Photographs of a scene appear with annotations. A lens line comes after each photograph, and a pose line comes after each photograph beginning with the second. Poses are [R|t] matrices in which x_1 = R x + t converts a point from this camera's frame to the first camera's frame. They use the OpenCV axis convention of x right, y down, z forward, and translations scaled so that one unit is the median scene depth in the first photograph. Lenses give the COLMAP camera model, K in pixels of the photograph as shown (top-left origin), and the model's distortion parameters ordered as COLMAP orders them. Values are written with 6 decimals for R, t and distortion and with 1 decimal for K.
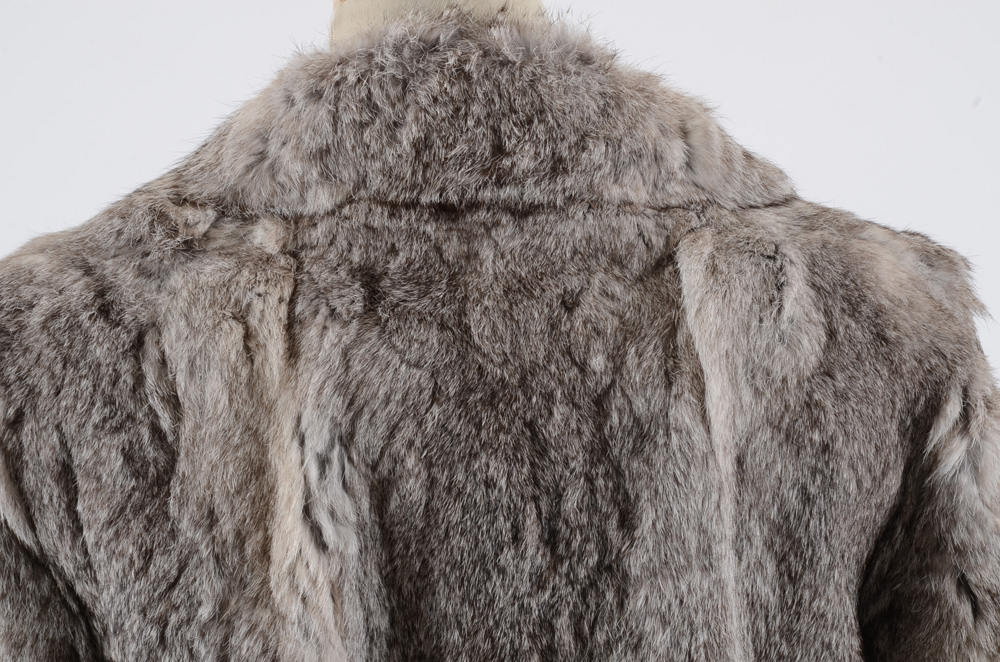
lens RADIAL K [[3654.2, 0, 499.8], [0, 3654.2, 330.9], [0, 0, 1]] dist [0.286995, 0.000000]
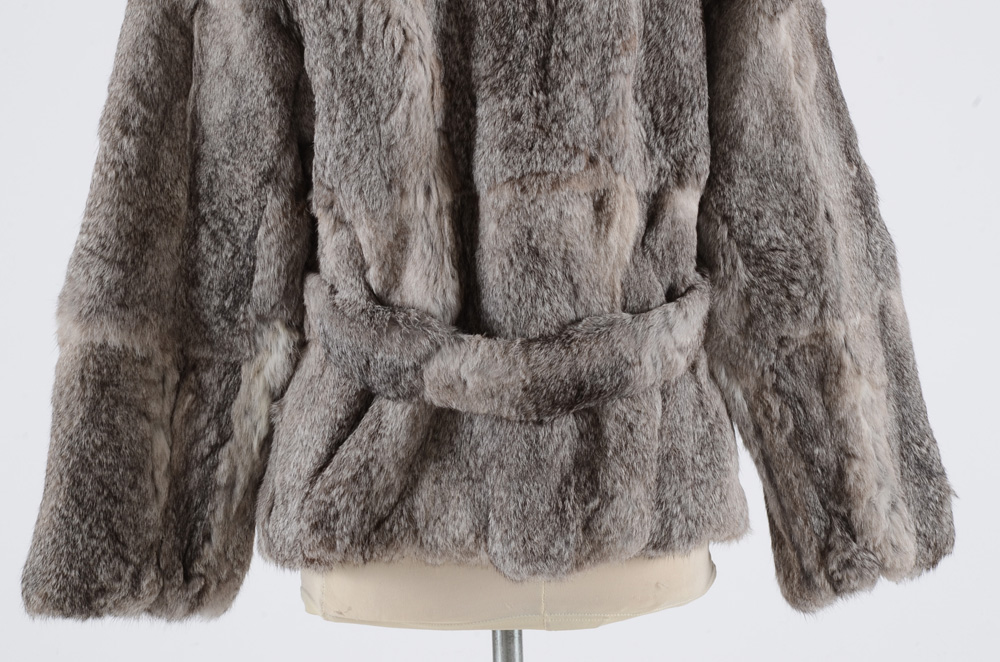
lens RADIAL K [[3867.3, 0, 500.4], [0, 3867.3, 331.3], [0, 0, 1]] dist [0.383505, 0.000000]
pose [[0.999971, -0.001226, 0.007538, -0.018533], [0.000578, 0.996353, 0.085322, 0.080068], [-0.007615, -0.085315, 0.996325, -0.985125]]
